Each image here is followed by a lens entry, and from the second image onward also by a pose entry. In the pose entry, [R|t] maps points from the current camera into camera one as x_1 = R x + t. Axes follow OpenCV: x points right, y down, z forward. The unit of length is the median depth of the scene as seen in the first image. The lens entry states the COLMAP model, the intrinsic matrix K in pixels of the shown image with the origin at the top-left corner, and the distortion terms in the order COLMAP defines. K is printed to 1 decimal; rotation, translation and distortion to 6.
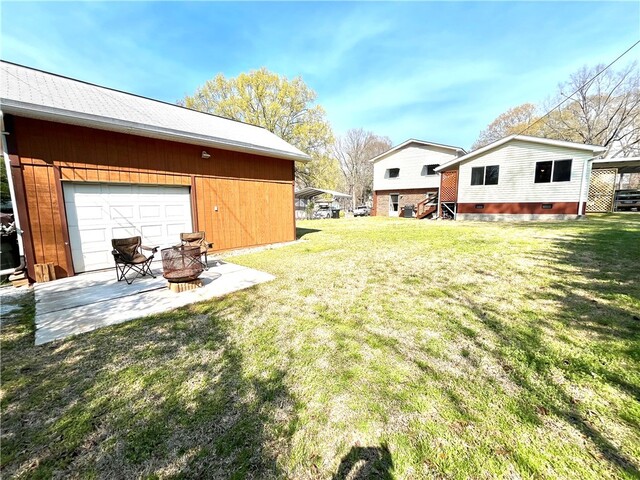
lens RADIAL K [[257.5, 0, 315.6], [0, 257.5, 238.9], [0, 0, 1]] dist [-0.000150, -0.001888]
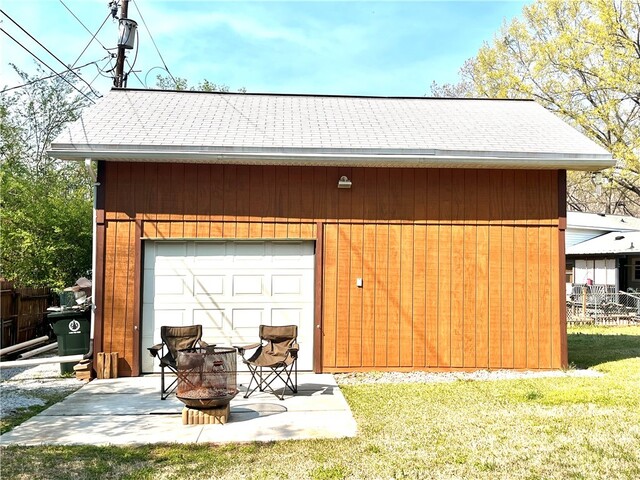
lens RADIAL K [[620.4, 0, 321.8], [0, 620.4, 241.8], [0, 0, 1]] dist [0.041181, 0.000000]
pose [[0.720749, -0.017526, -0.692974, 0.572013], [-0.103325, 0.985796, -0.132399, -0.039957], [0.685452, 0.167028, 0.708701, 0.105317]]
